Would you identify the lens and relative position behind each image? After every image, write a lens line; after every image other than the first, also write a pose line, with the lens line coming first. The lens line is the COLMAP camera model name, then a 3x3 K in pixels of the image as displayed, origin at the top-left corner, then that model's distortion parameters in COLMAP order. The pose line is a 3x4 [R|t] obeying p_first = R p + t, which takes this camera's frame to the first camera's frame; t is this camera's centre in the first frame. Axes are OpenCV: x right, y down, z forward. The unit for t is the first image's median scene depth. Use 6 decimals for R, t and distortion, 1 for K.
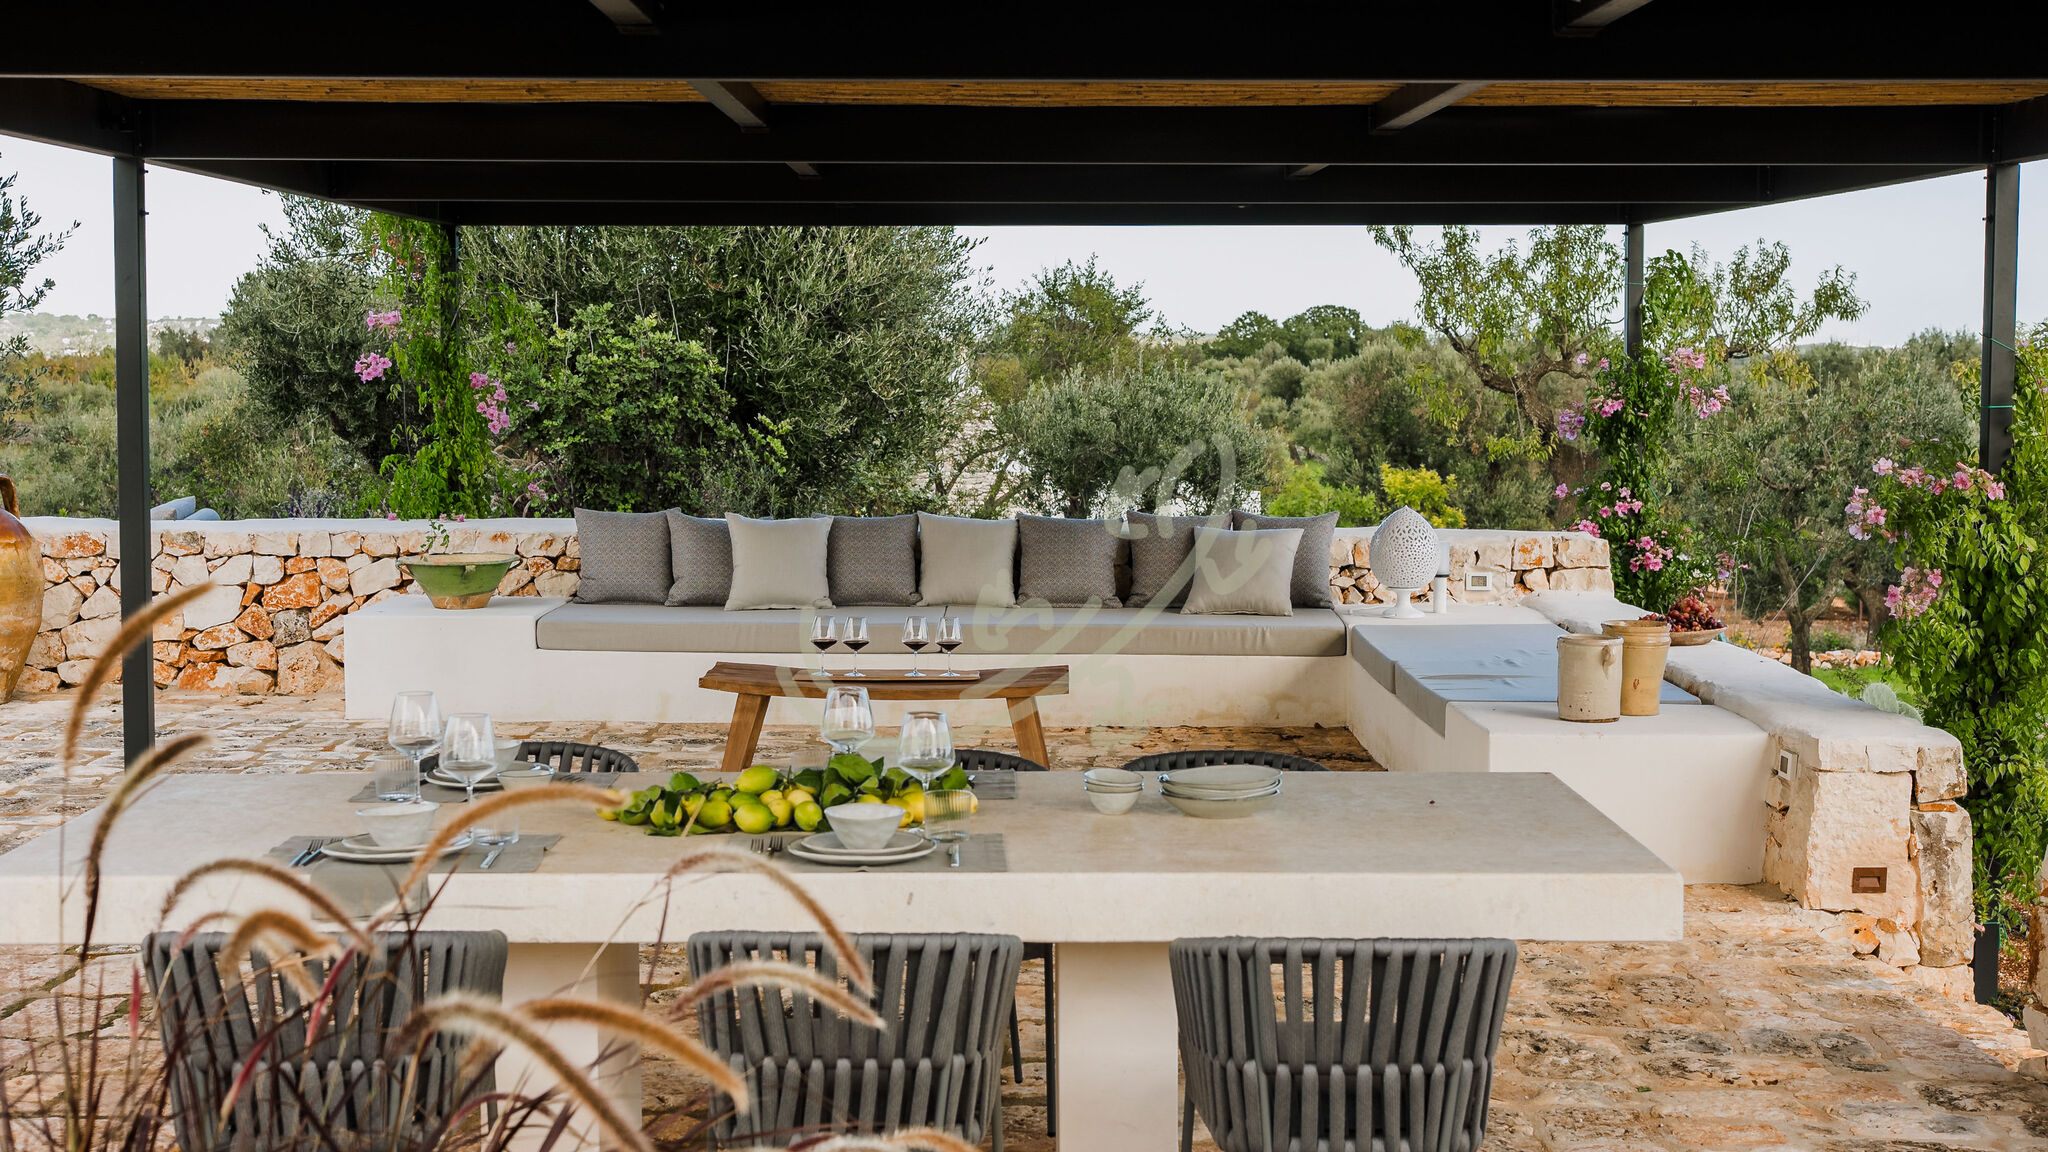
lens RADIAL K [[2842.5, 0, 1024.0], [0, 2842.5, 576.0], [0, 0, 1]] dist [0.000247, -0.012077]
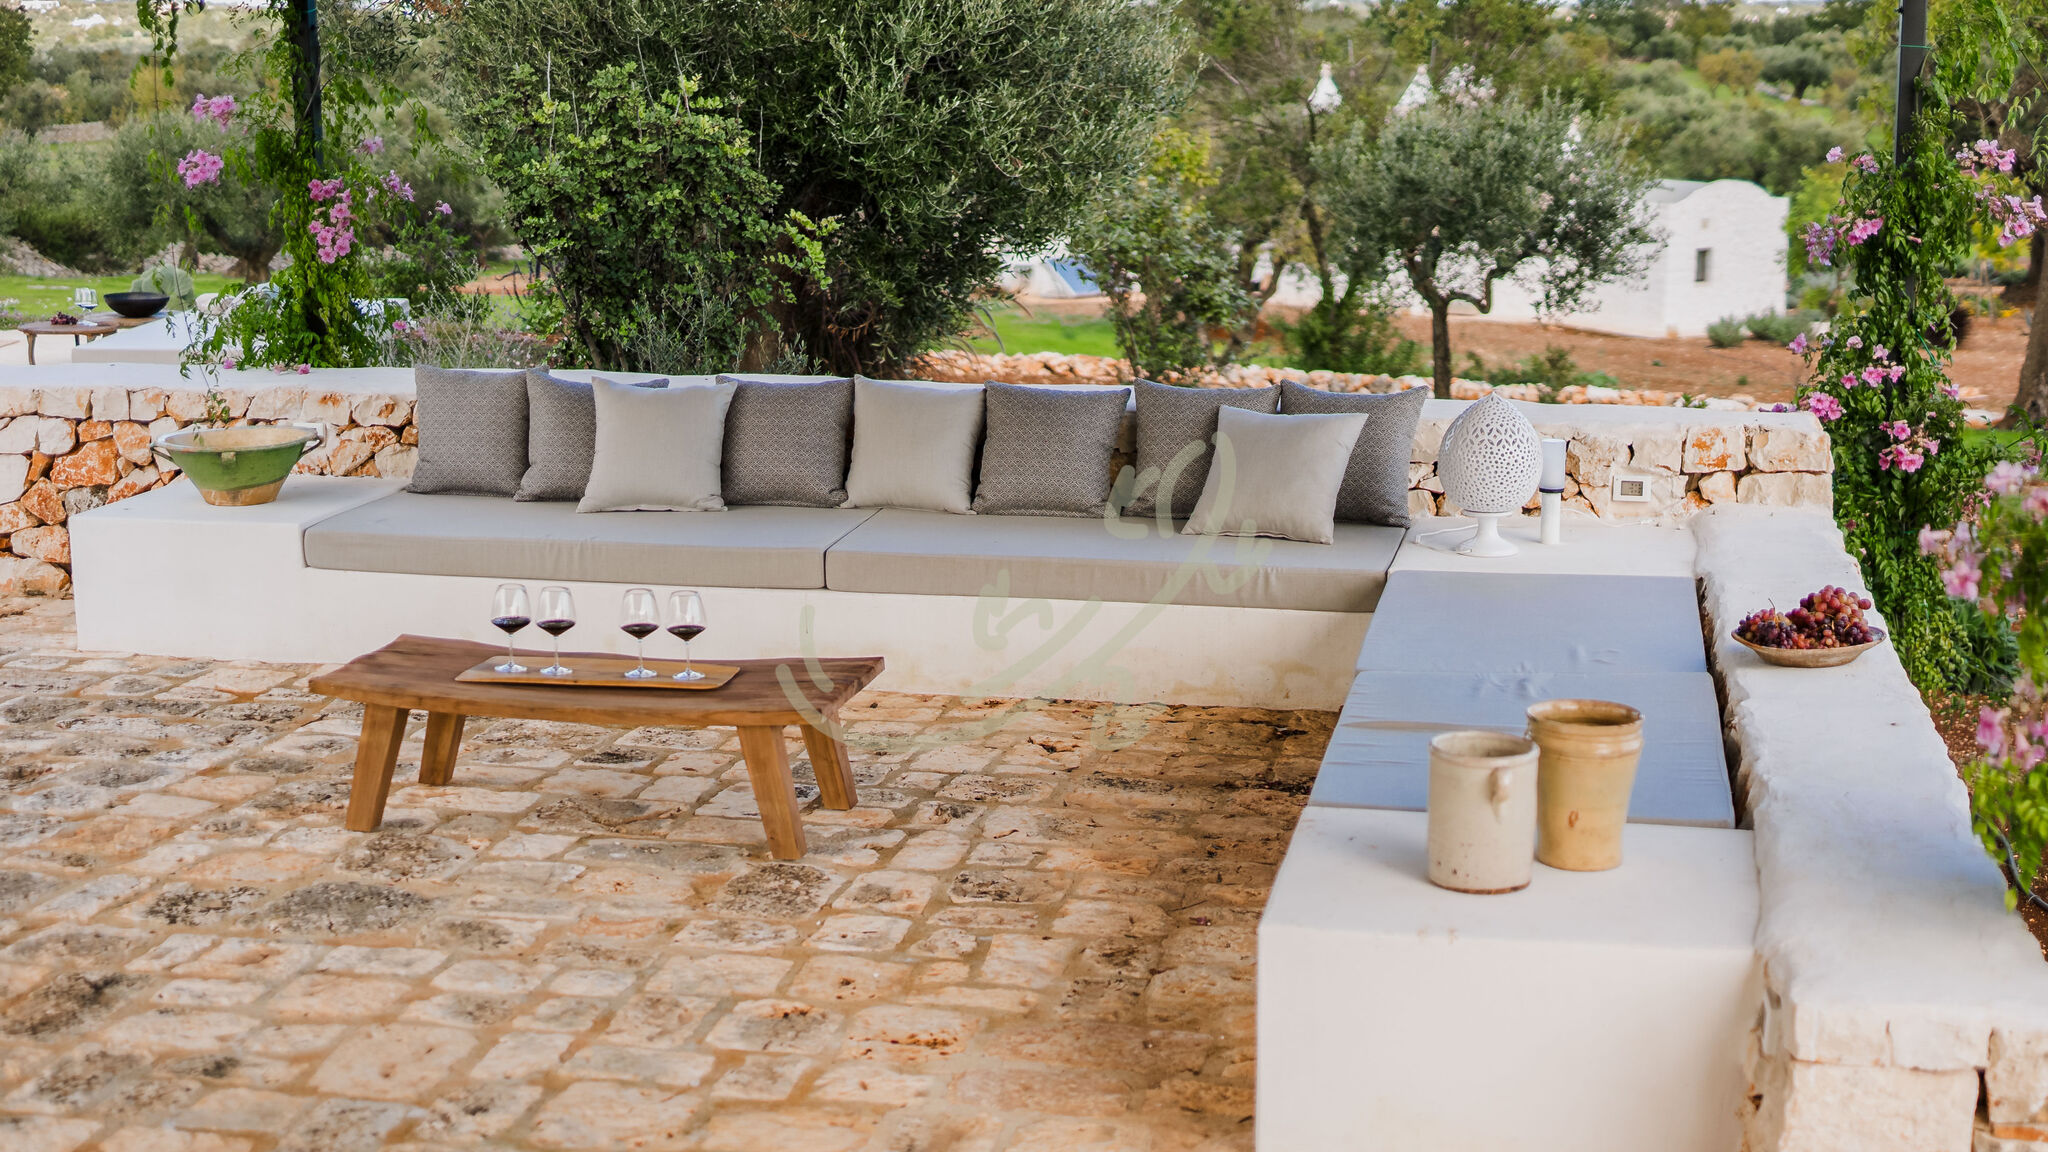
lens RADIAL K [[2842.5, 0, 1024.0], [0, 2842.5, 576.0], [0, 0, 1]] dist [0.000247, -0.012077]
pose [[0.978514, 0.030193, -0.203956, 0.156498], [-0.006934, 0.993479, 0.113805, -0.054937], [0.206062, -0.109946, 0.972343, 0.288274]]
